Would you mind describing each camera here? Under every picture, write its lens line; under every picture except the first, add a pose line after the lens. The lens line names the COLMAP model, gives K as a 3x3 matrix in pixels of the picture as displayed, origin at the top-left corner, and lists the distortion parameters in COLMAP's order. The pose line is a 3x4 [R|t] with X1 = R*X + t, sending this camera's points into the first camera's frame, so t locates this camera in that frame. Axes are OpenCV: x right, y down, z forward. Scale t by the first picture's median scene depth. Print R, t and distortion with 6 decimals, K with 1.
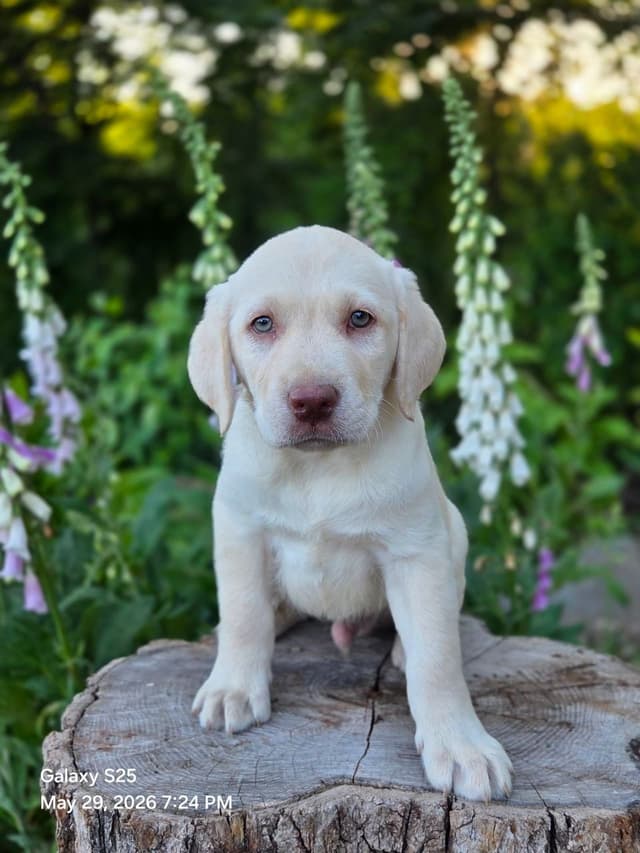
lens RADIAL K [[1101.4, 0, 283.5], [0, 1101.4, 412.1], [0, 0, 1]] dist [0.052791, -0.070440]
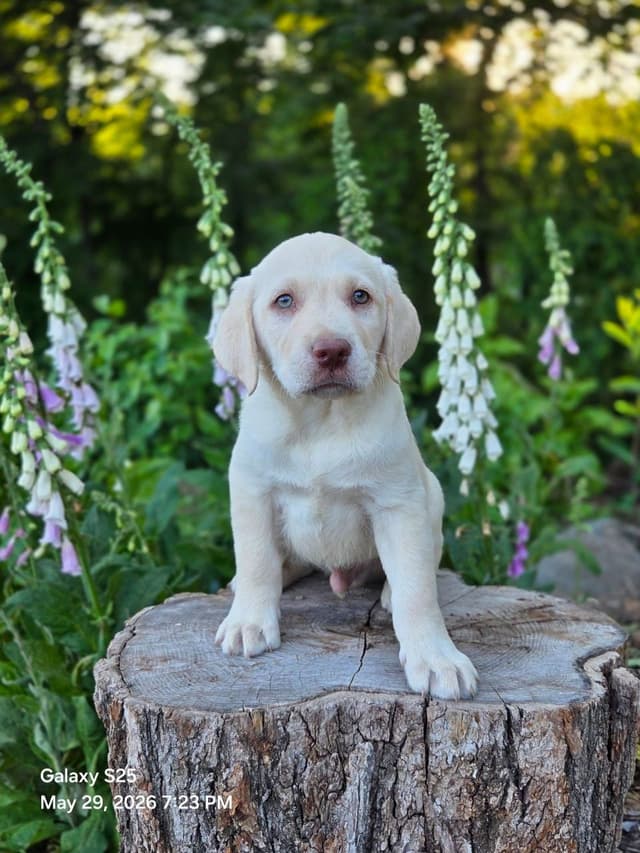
lens RADIAL K [[1117.7, 0, 264.0], [0, 1117.7, 425.1], [0, 0, 1]] dist [0.028365, 0.068694]
pose [[0.999845, -0.014958, -0.009316, -0.013584], [0.015059, 0.999827, 0.010881, 0.019749], [0.009152, -0.011019, 0.999897, -0.208425]]
